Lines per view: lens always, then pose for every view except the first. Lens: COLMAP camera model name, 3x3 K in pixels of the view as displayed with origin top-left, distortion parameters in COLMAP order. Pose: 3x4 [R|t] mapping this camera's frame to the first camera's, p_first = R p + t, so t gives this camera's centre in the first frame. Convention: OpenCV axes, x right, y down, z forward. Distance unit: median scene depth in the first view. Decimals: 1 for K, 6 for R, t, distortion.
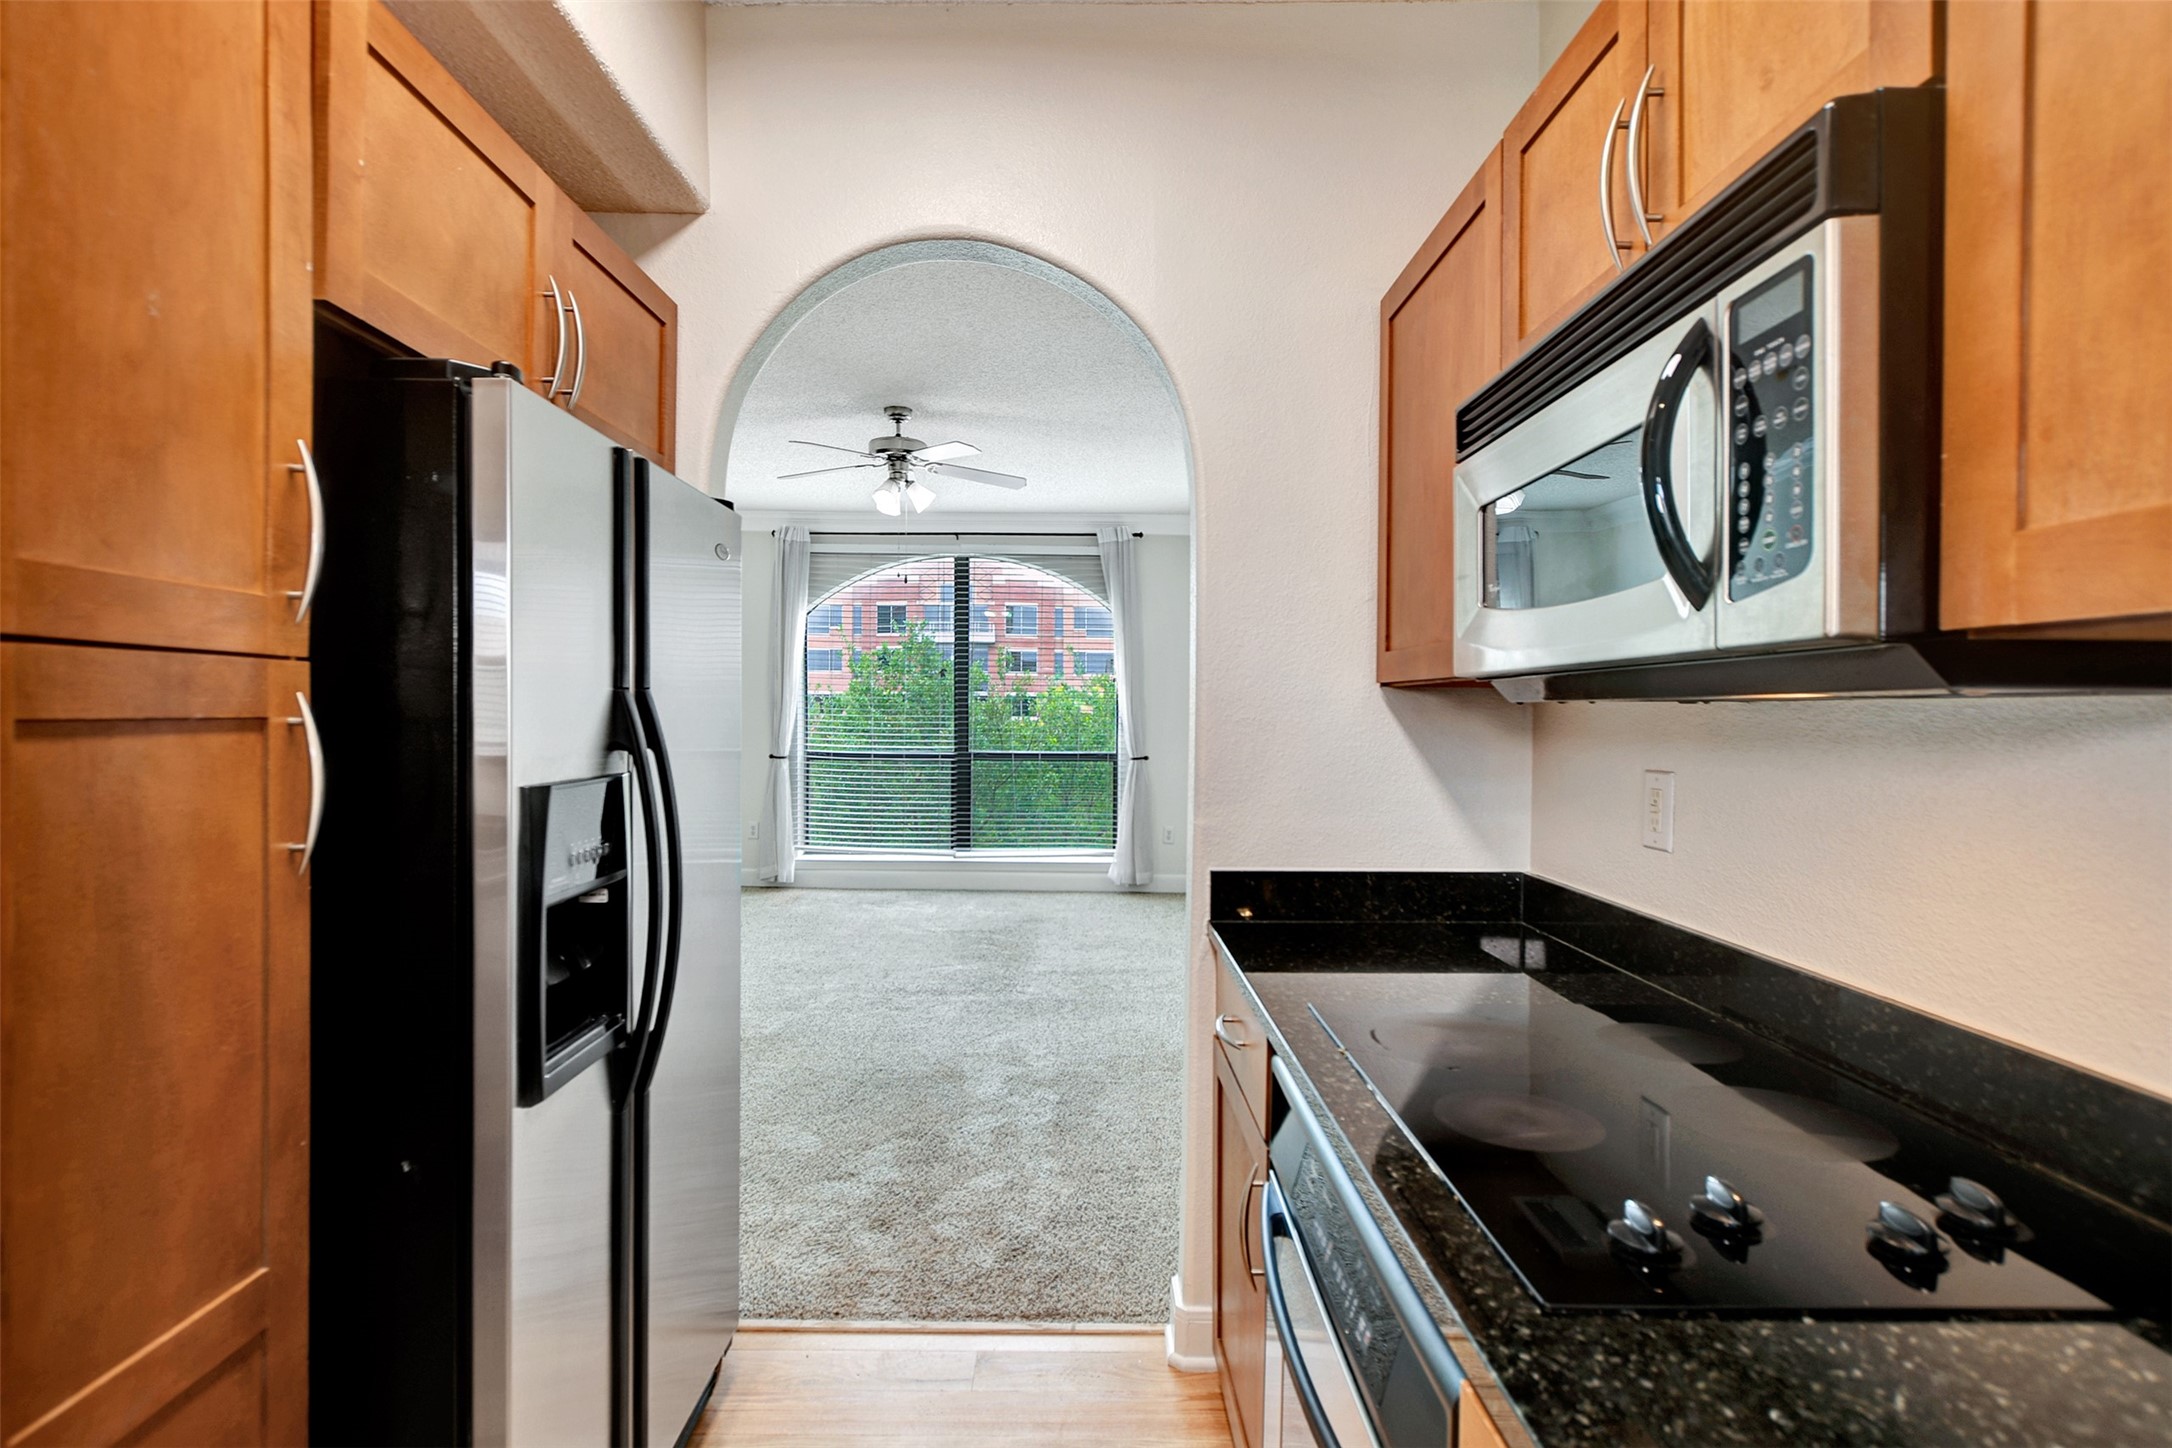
lens RADIAL K [[930.1, 0, 1082.7], [0, 930.1, 715.7], [0, 0, 1]] dist [-0.009129, 0.000352]
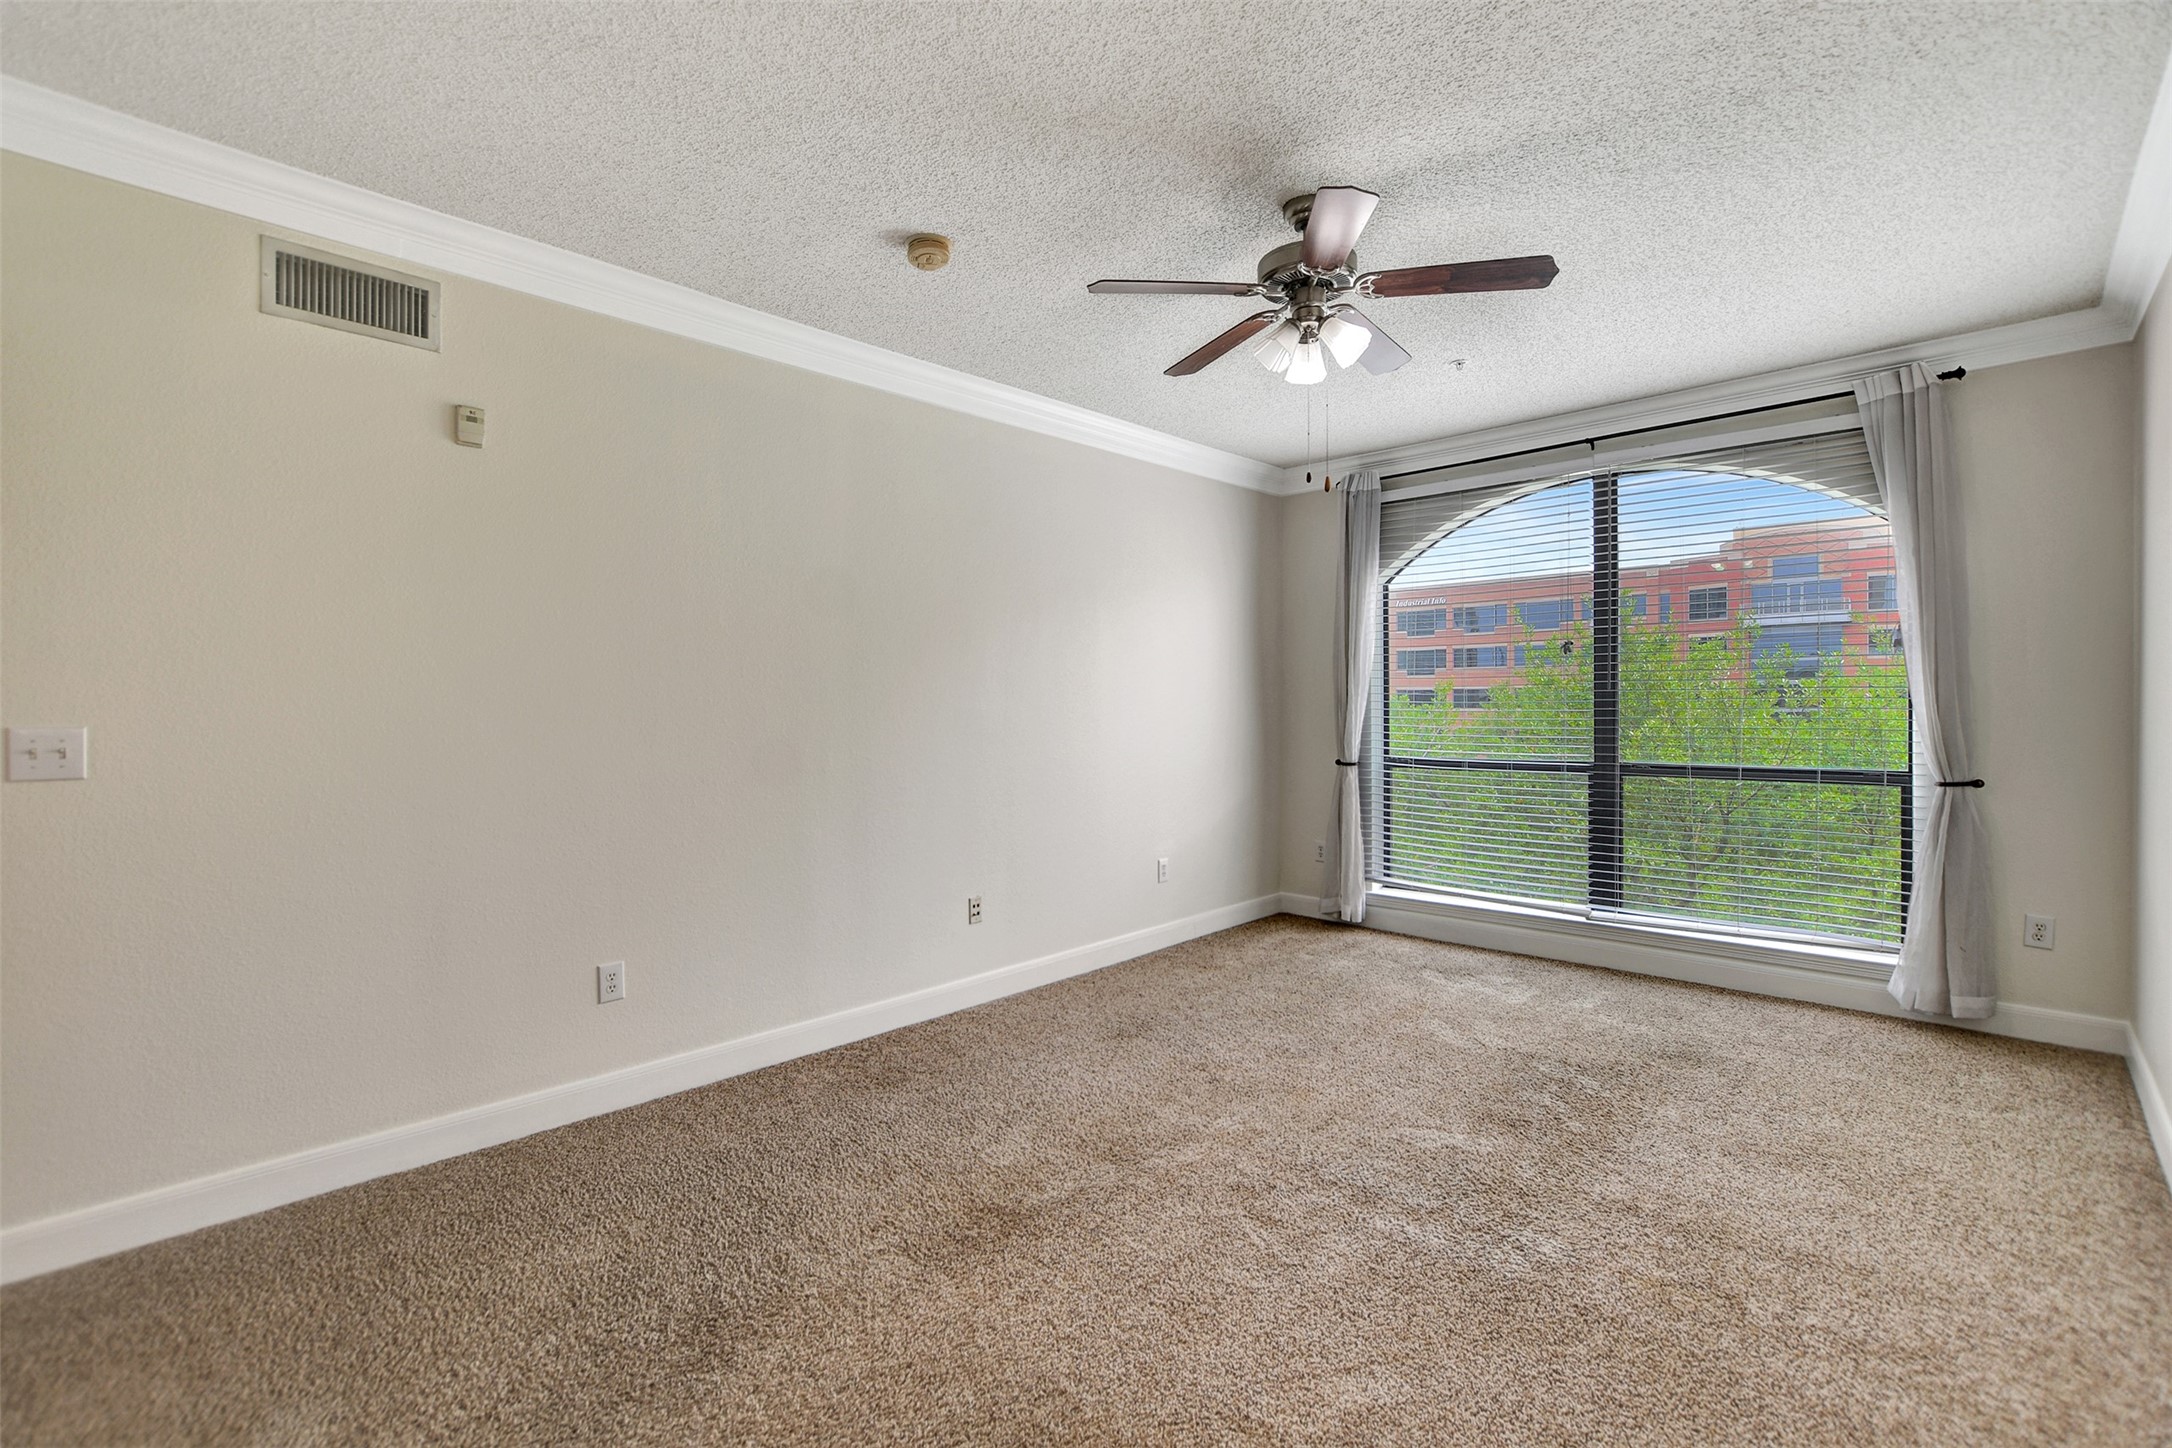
lens RADIAL K [[930.1, 0, 1082.7], [0, 930.1, 715.7], [0, 0, 1]] dist [-0.009129, 0.000352]
pose [[0.724864, -0.007680, -0.688849, 0.061805], [0.010167, 0.999948, -0.000450, 0.001059], [0.688817, -0.006678, 0.724905, 0.258500]]
